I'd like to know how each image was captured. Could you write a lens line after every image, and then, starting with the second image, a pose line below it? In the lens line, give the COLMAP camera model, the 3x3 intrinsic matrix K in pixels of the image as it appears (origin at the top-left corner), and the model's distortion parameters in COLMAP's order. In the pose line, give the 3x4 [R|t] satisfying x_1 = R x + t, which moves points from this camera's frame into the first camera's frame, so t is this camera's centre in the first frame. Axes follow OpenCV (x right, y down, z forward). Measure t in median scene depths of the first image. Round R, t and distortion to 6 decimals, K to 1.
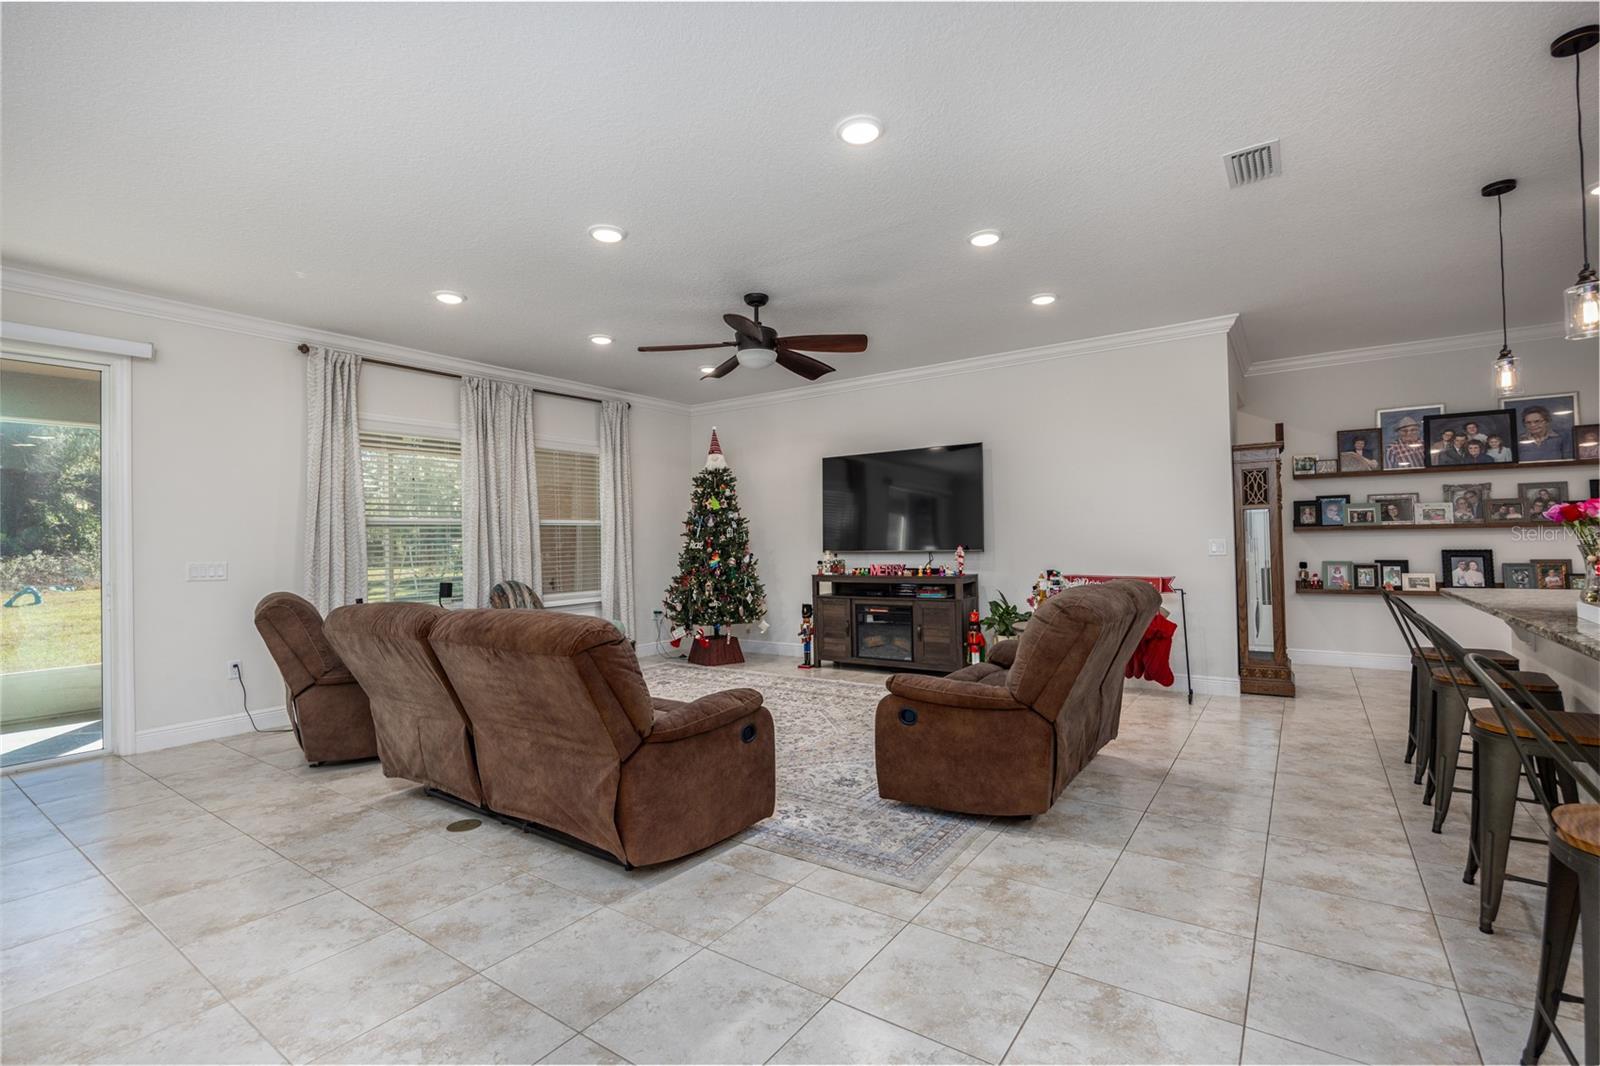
lens RADIAL K [[720.1, 0, 802.0], [0, 720.1, 530.4], [0, 0, 1]] dist [-0.011536, 0.001049]
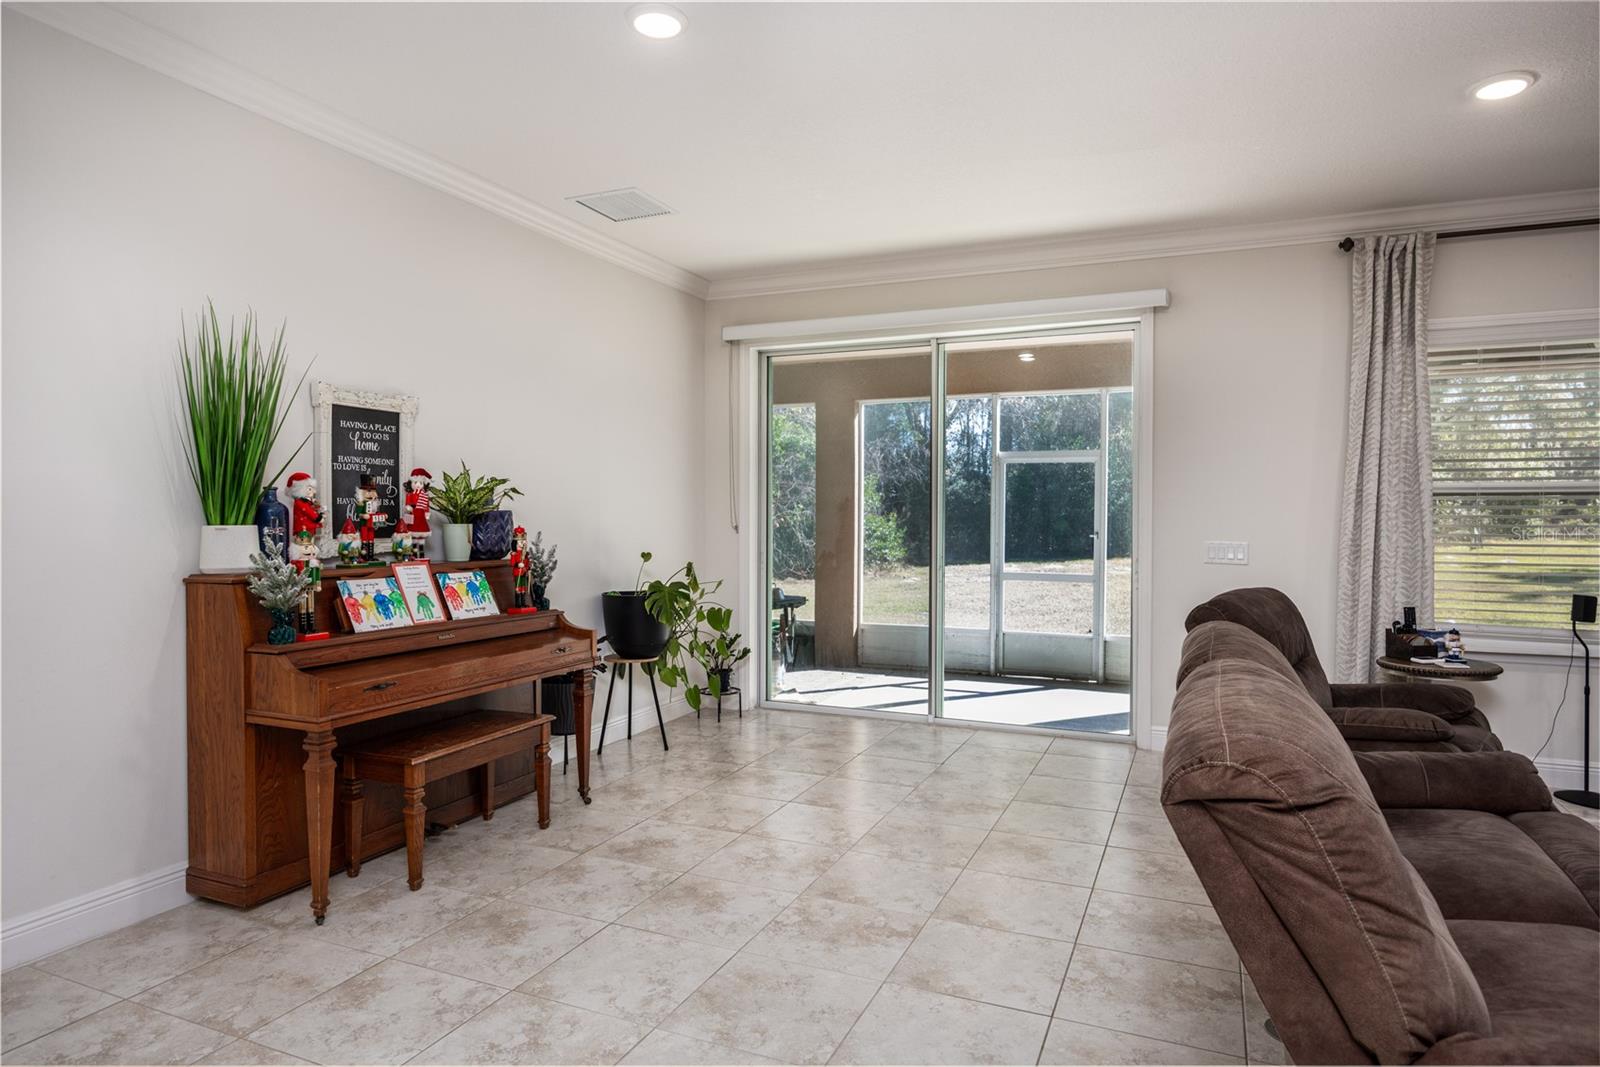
lens RADIAL K [[925.1, 0, 800.0], [0, 925.1, 526.5], [0, 0, 1]] dist [-0.005082, -0.000352]
pose [[0.204482, 0.034304, -0.978269, 0.091472], [0.004784, 0.999339, 0.036043, -0.011867], [0.978859, -0.012050, 0.204183, 0.278223]]
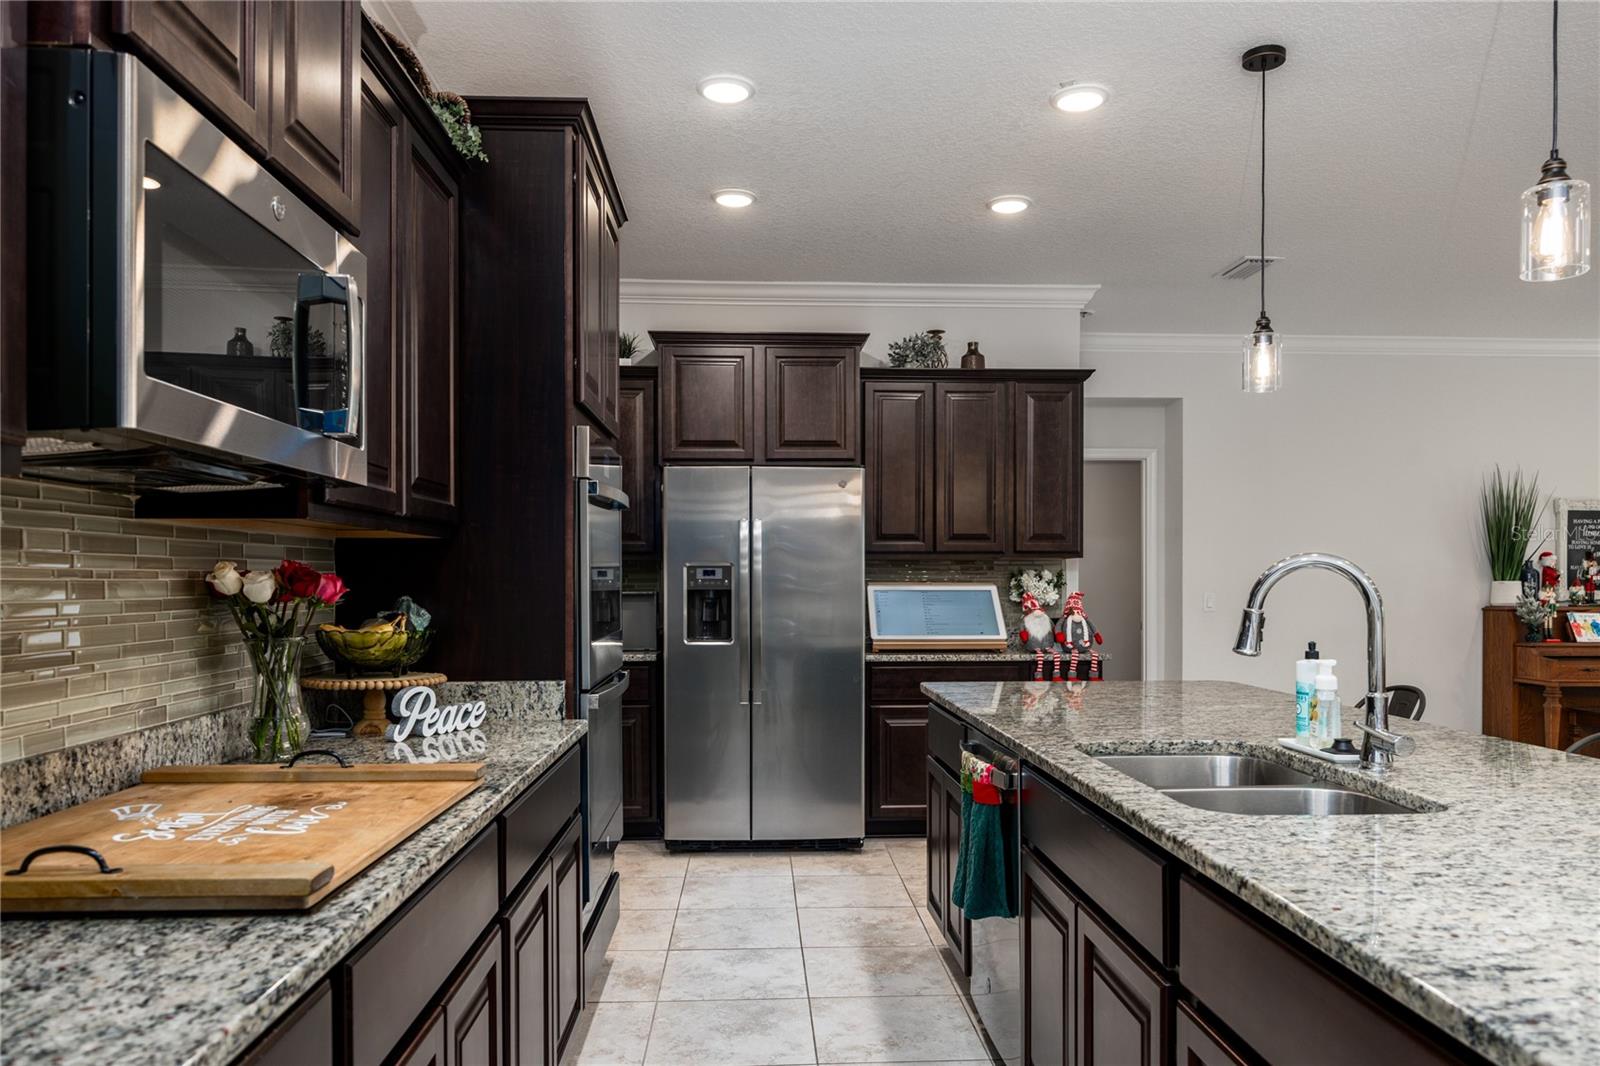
lens RADIAL K [[1097.1, 0, 806.3], [0, 1097.1, 593.1], [0, 0, 1]] dist [0.000301, -0.002113]
pose [[-0.788850, 0.027985, -0.613949, 0.960203], [0.024402, 0.999601, 0.014211, -0.018674], [0.614102, -0.003771, -0.789218, 0.582223]]
